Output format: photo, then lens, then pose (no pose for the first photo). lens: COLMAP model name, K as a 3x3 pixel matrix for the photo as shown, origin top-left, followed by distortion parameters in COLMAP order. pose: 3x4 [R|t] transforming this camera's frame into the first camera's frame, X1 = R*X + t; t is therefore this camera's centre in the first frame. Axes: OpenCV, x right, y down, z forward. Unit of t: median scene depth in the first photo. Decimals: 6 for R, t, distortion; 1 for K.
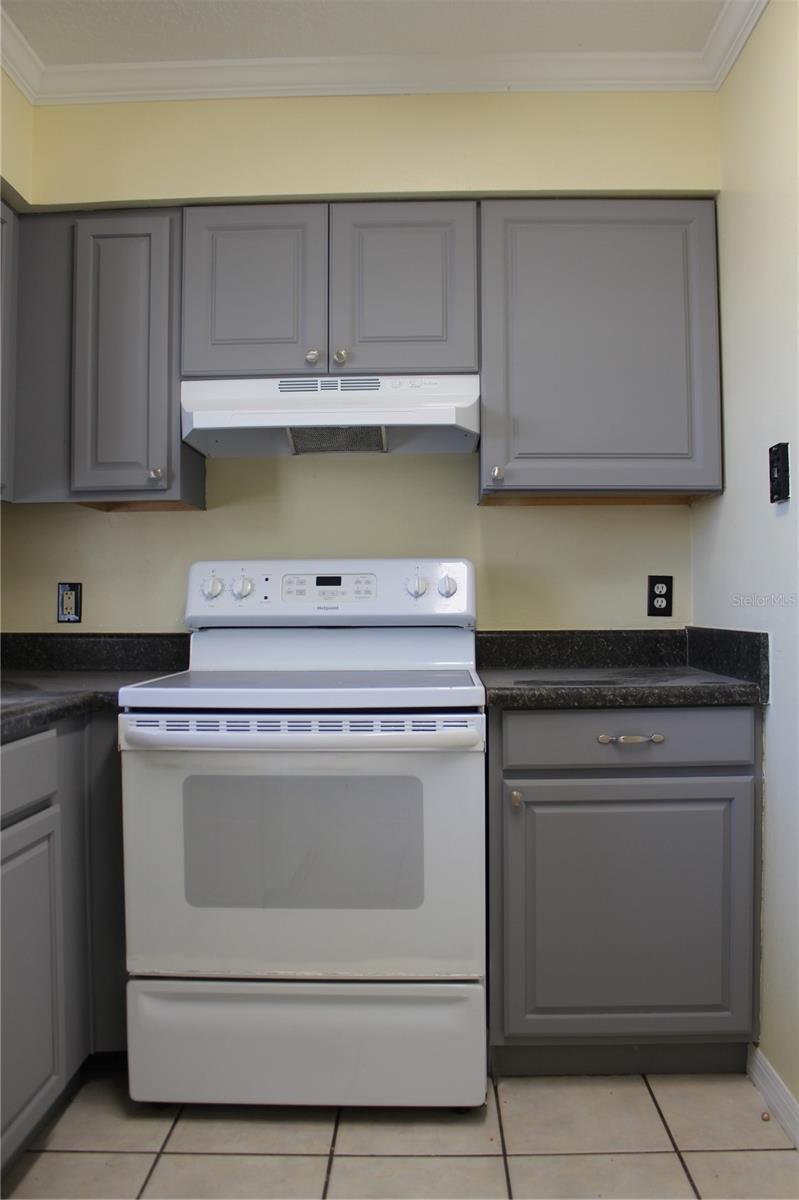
lens RADIAL K [[952.4, 0, 401.6], [0, 952.4, 601.2], [0, 0, 1]] dist [-0.122060, 0.041094]
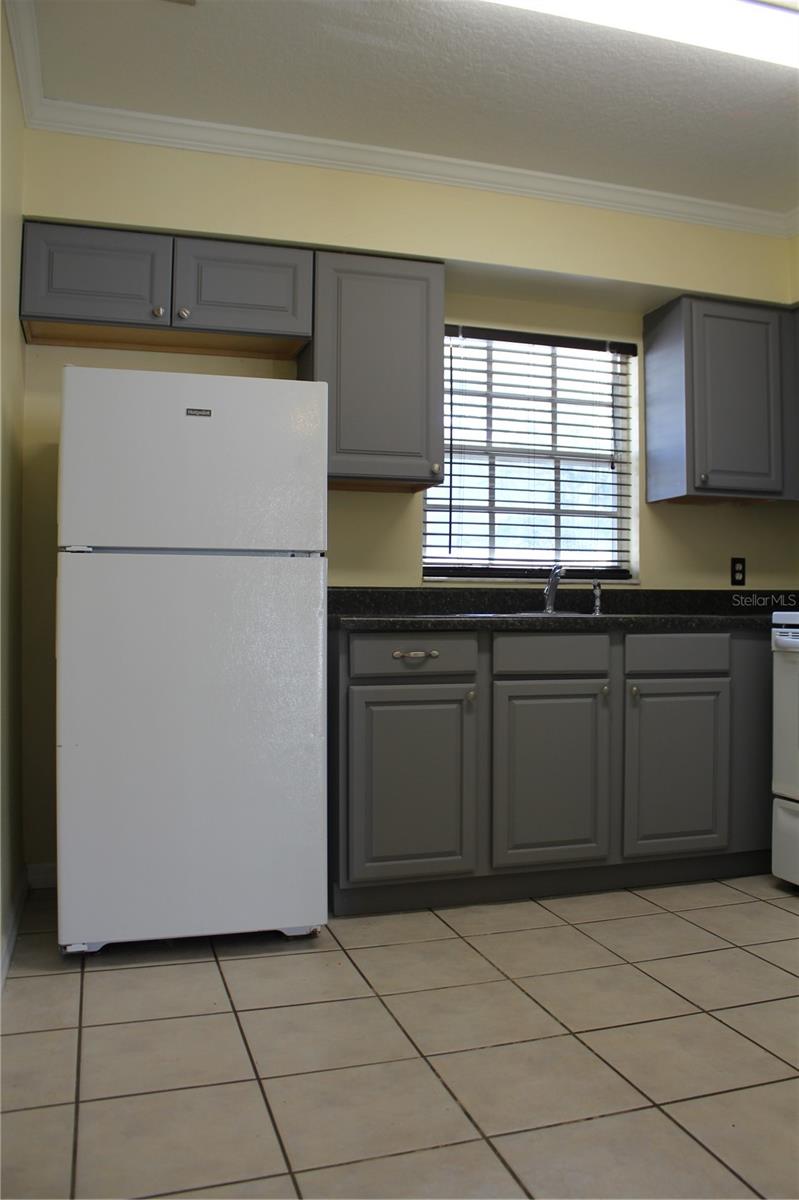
lens RADIAL K [[952.4, 0, 404.1], [0, 952.4, 594.5], [0, 0, 1]] dist [-0.122060, 0.041094]
pose [[0.319360, -0.021685, -0.947385, 1.020760], [-0.002919, 0.999711, -0.023867, 0.102047], [0.947629, 0.010388, 0.319204, -0.113134]]
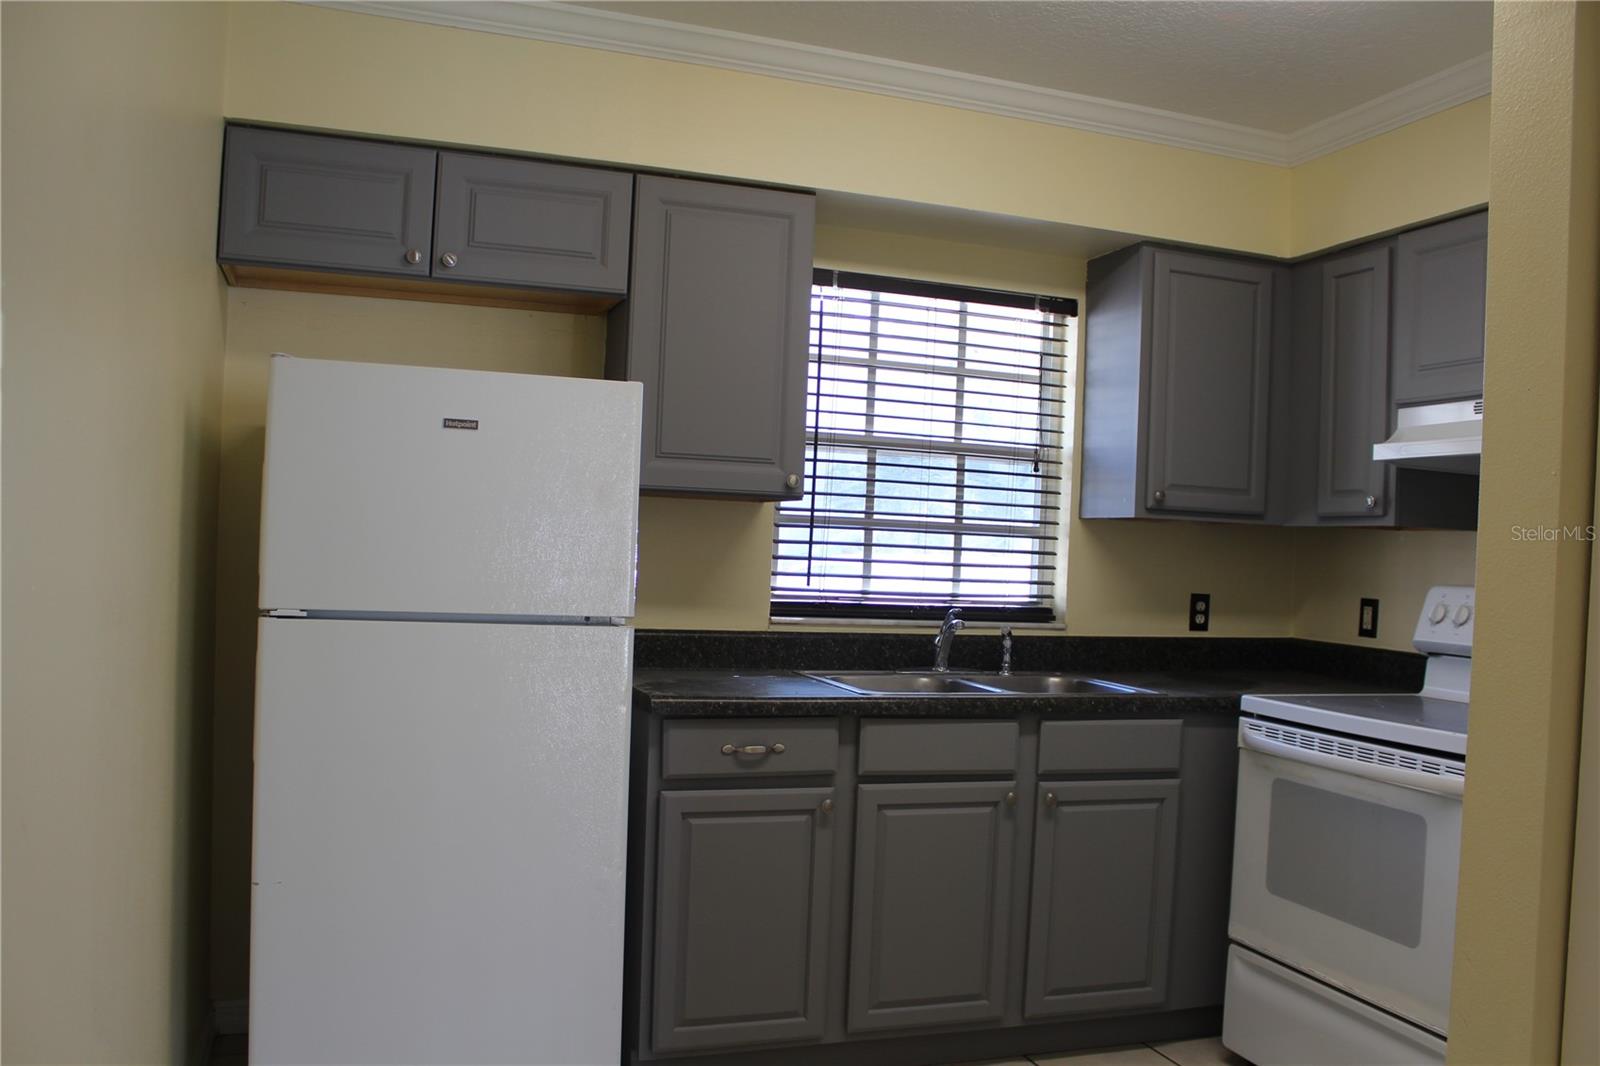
lens RADIAL K [[1269.9, 0, 794.0], [0, 1269.9, 542.7], [0, 0, 1]] dist [-0.122060, 0.041094]
pose [[0.345641, 0.014256, -0.938258, 0.984405], [-0.041320, 0.999146, -0.000041, -0.076927], [0.937457, 0.038783, 0.345935, -0.085514]]
